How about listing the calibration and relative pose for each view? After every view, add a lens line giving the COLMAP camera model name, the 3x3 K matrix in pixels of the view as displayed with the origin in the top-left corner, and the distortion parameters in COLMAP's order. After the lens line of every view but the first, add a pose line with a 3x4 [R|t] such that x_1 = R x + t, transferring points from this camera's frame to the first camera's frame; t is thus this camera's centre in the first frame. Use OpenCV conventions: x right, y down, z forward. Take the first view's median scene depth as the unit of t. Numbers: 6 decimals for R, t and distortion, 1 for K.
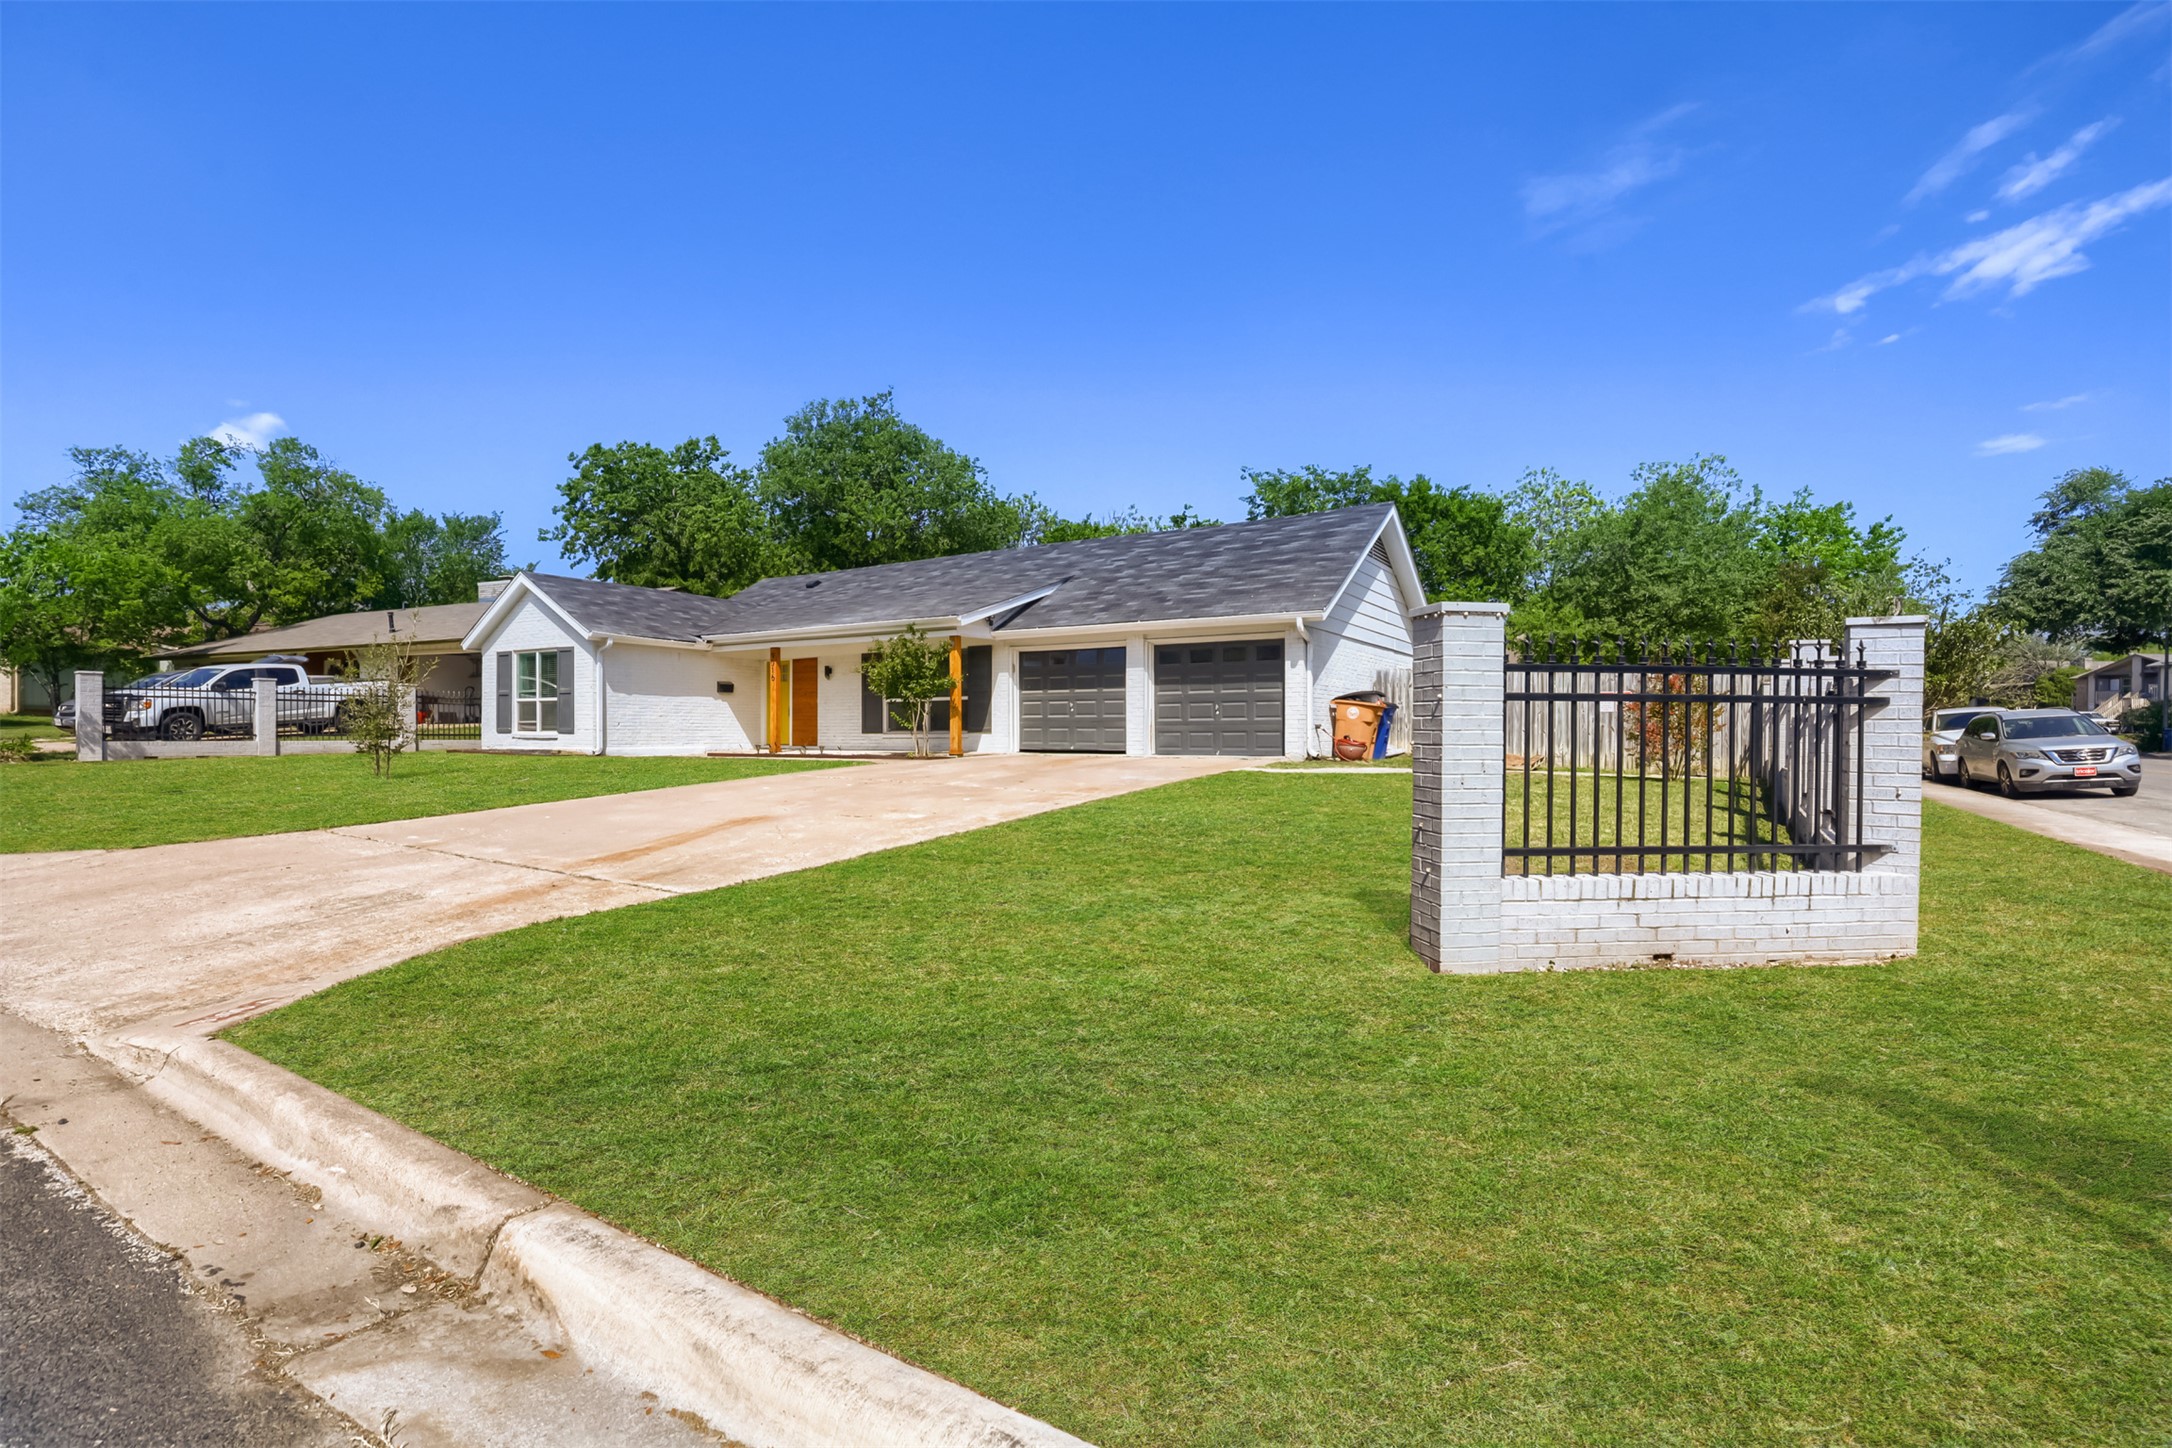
lens RADIAL K [[1003.6, 0, 1099.5], [0, 1003.6, 738.9], [0, 0, 1]] dist [-0.027352, 0.001272]
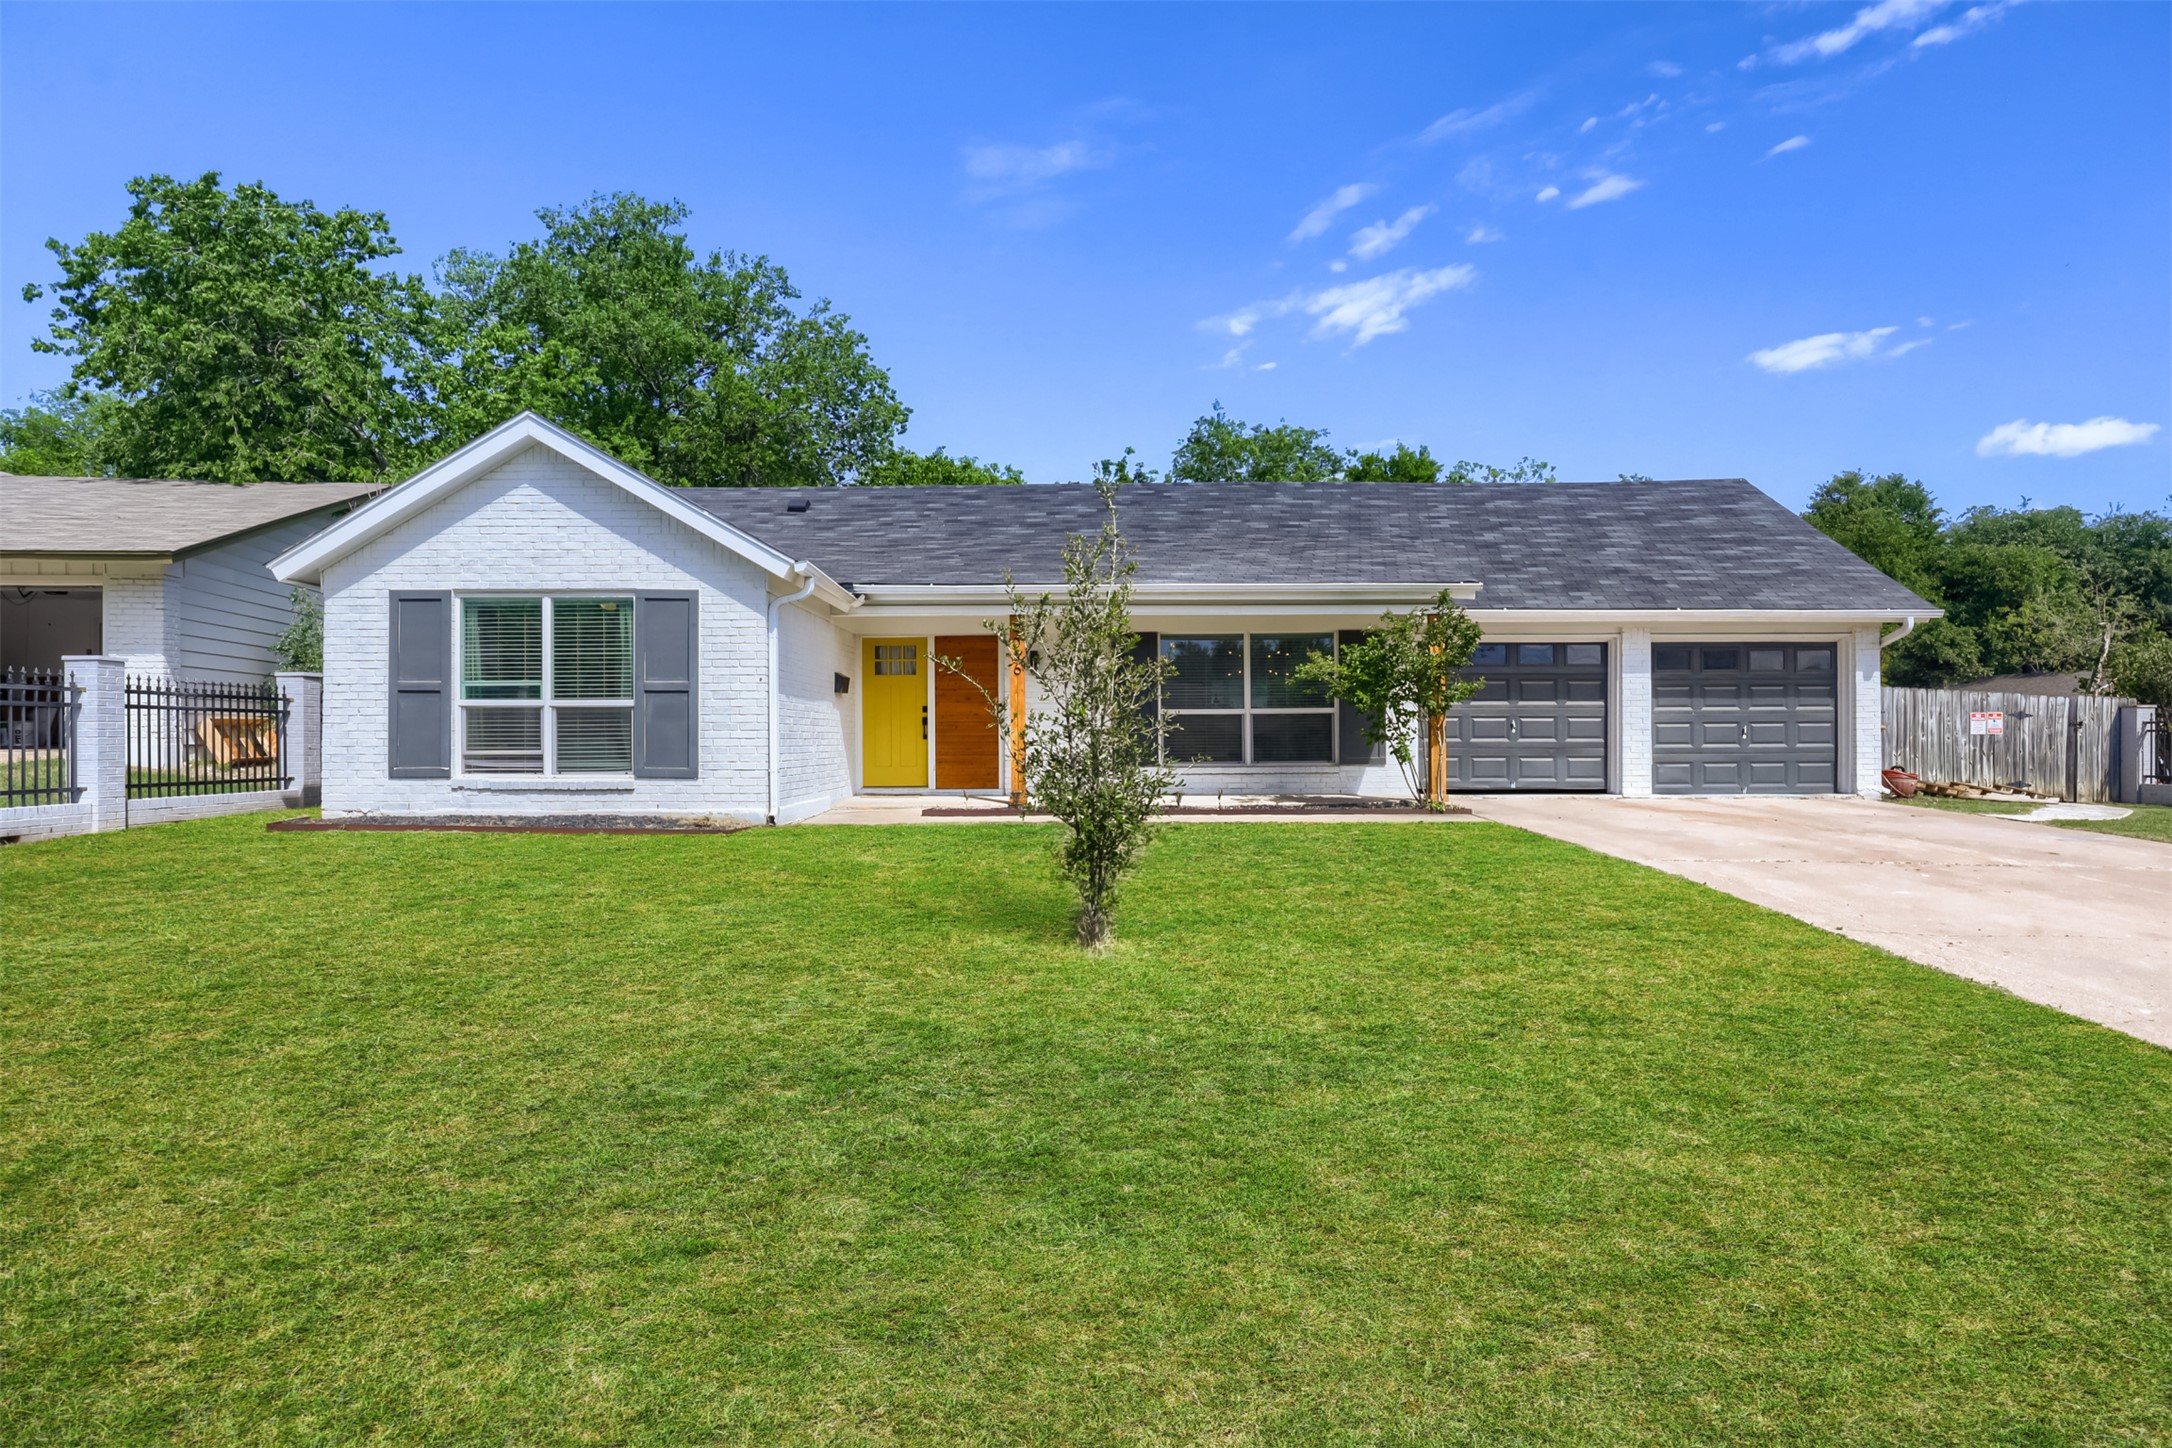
lens RADIAL K [[1173.1, 0, 1086.0], [0, 1173.1, 724.0], [0, 0, 1]] dist [-0.015514, 0.002087]
pose [[0.859113, 0.003176, 0.511777, -0.502286], [0.004776, 0.999887, -0.014223, -0.017152], [-0.511764, 0.014664, 0.859001, 0.337266]]
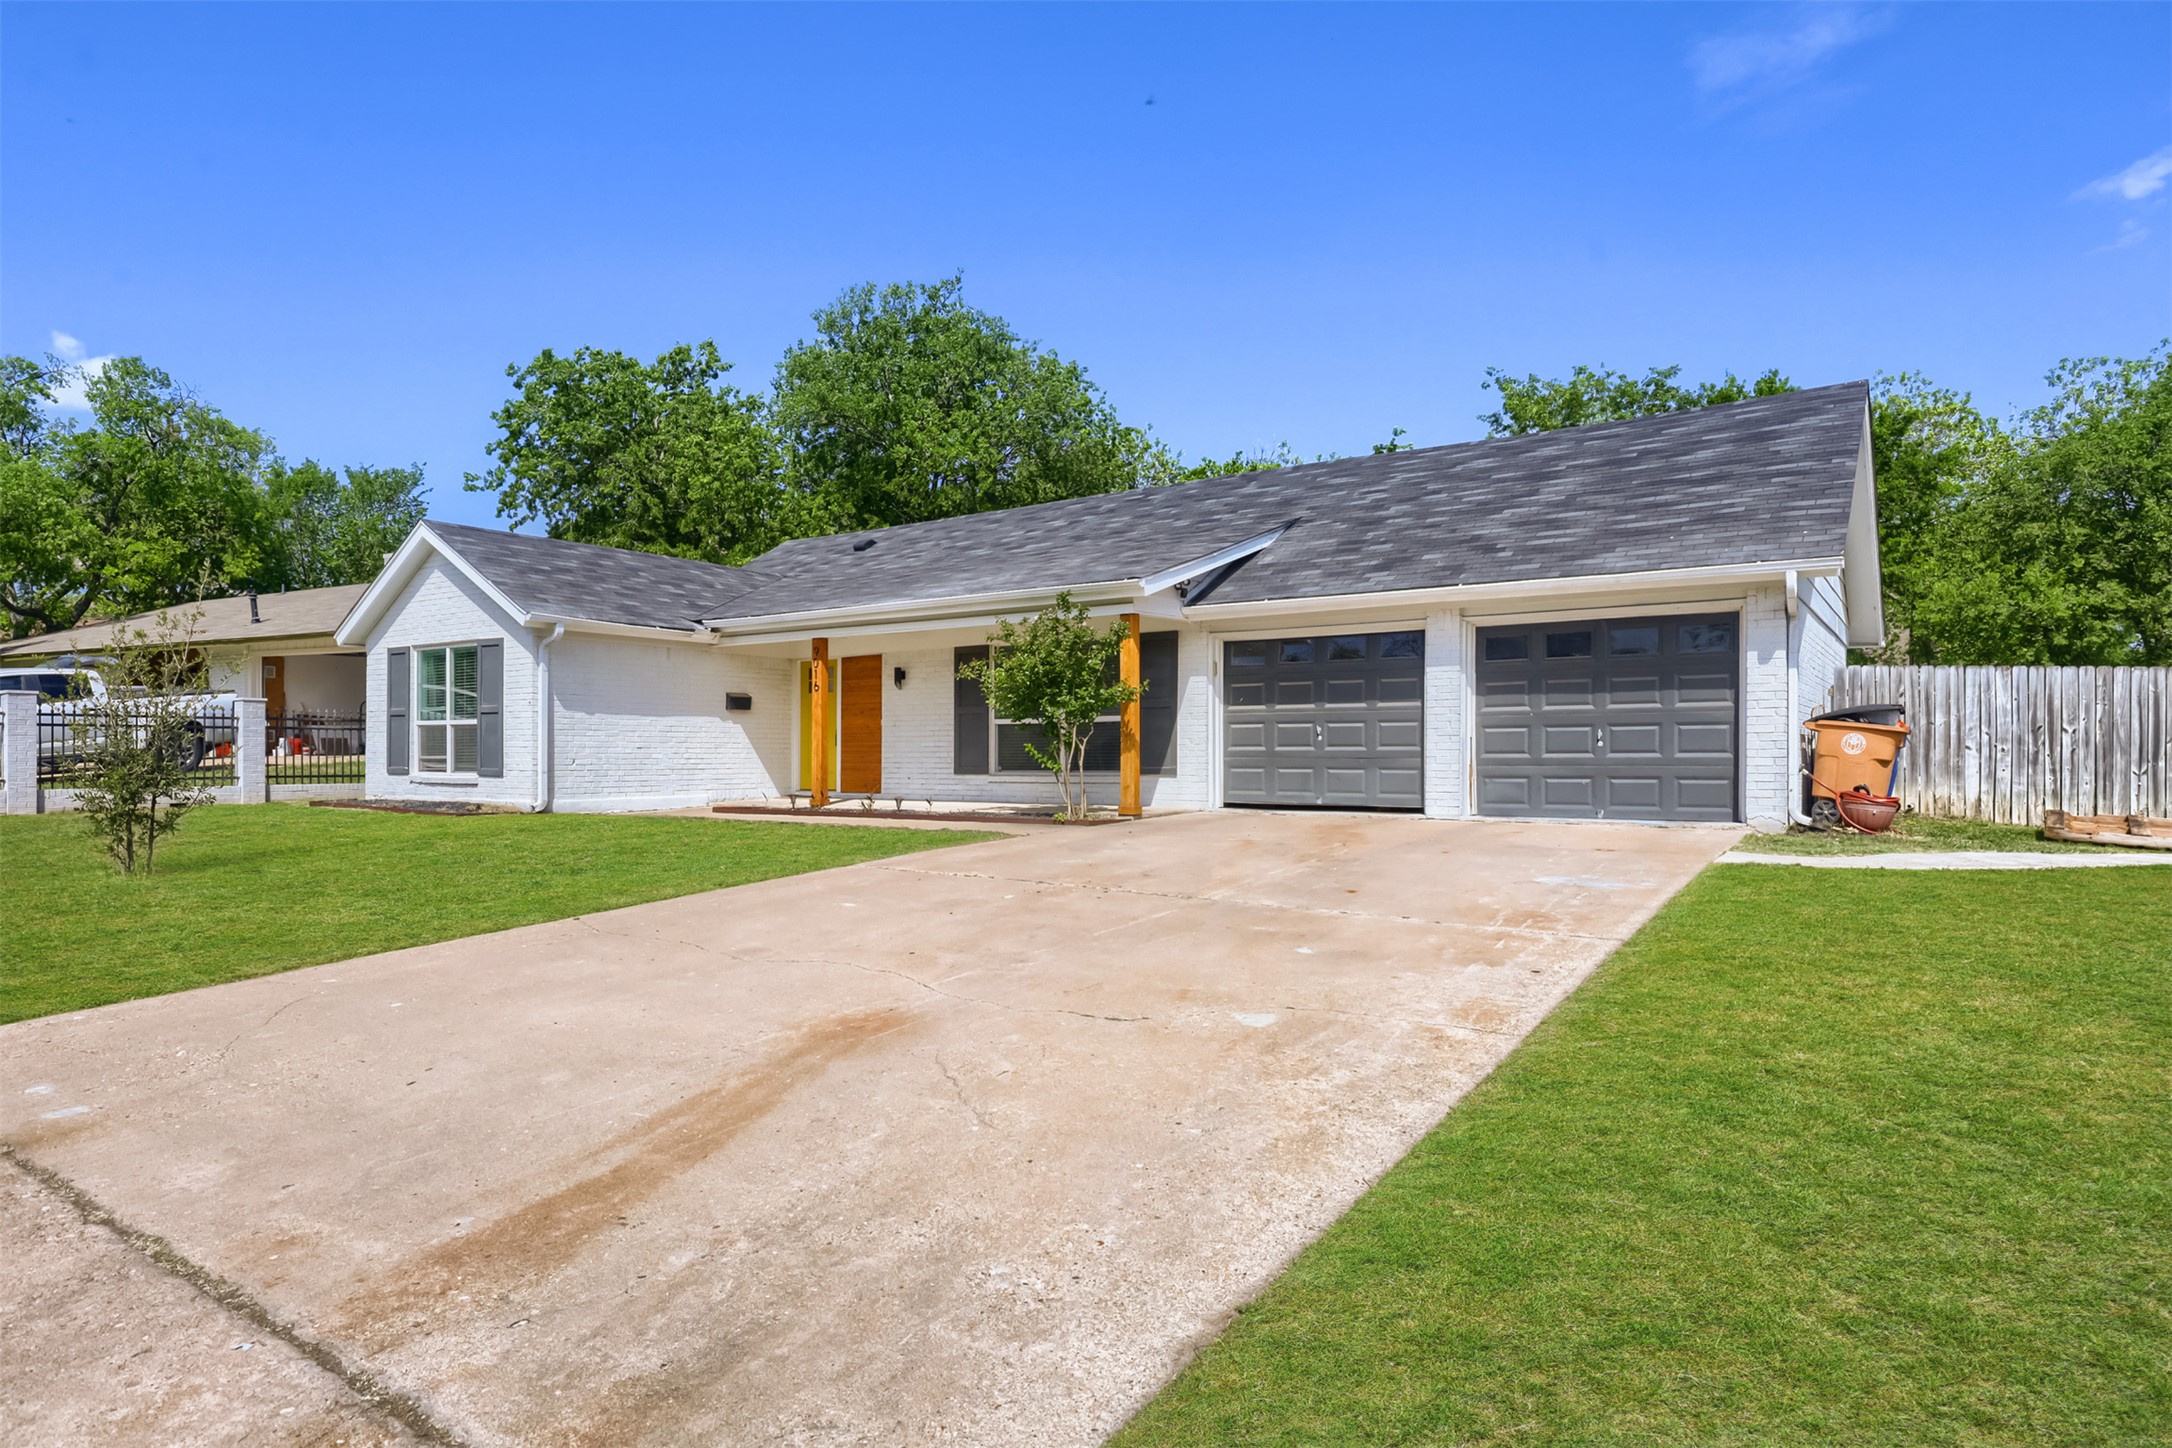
lens RADIAL K [[1243.7, 0, 1098.6], [0, 1243.7, 743.5], [0, 0, 1]] dist [-0.004723, -0.001971]
pose [[0.998399, -0.002946, -0.056493, -0.085063], [0.002211, 0.999912, -0.013071, -0.011808], [0.056527, 0.012925, 0.998317, 0.187108]]
